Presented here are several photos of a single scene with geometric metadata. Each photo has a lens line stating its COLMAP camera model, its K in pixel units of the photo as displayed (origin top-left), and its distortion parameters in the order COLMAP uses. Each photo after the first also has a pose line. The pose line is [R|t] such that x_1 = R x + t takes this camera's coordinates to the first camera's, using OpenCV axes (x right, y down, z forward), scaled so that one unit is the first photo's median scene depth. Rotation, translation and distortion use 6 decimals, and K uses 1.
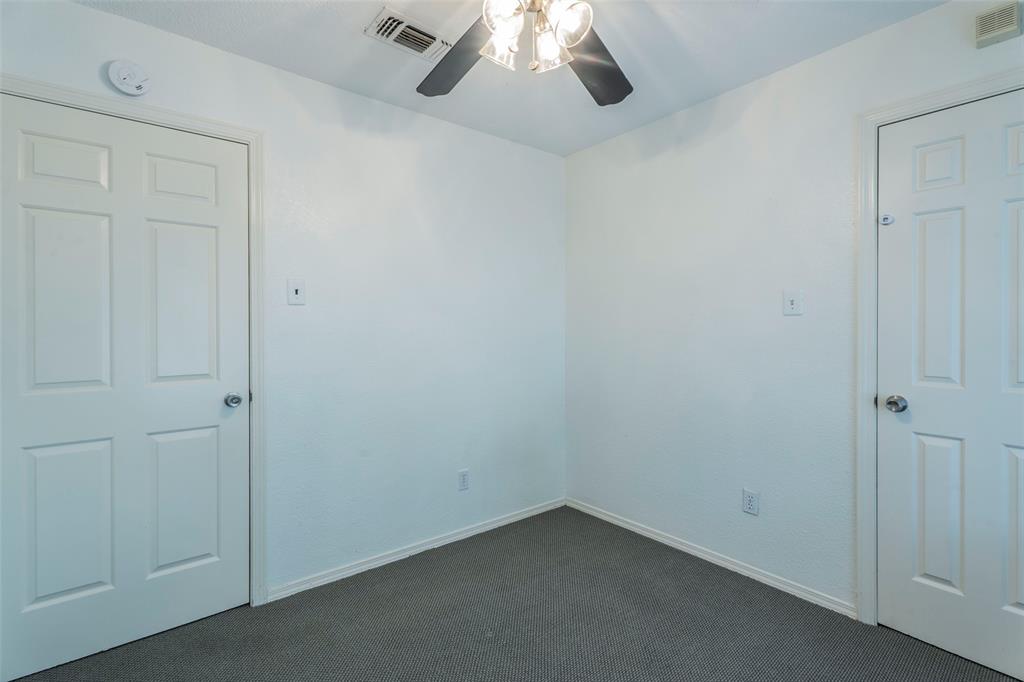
lens RADIAL K [[463.7, 0, 514.6], [0, 463.7, 346.8], [0, 0, 1]] dist [0.000559, 0.000017]
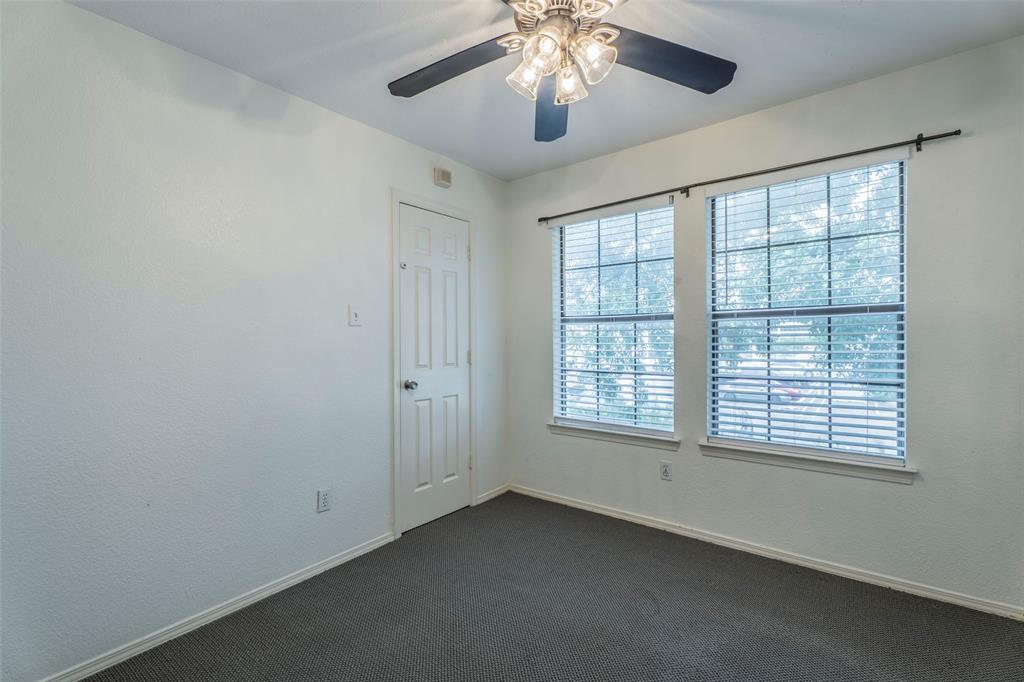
lens RADIAL K [[463.7, 0, 512.7], [0, 463.7, 340.6], [0, 0, 1]] dist [0.000559, 0.000017]
pose [[-0.234917, -0.011142, 0.971951, -0.757058], [0.033746, 0.999238, 0.019611, -0.043894], [-0.971429, 0.037406, -0.234362, 0.993370]]
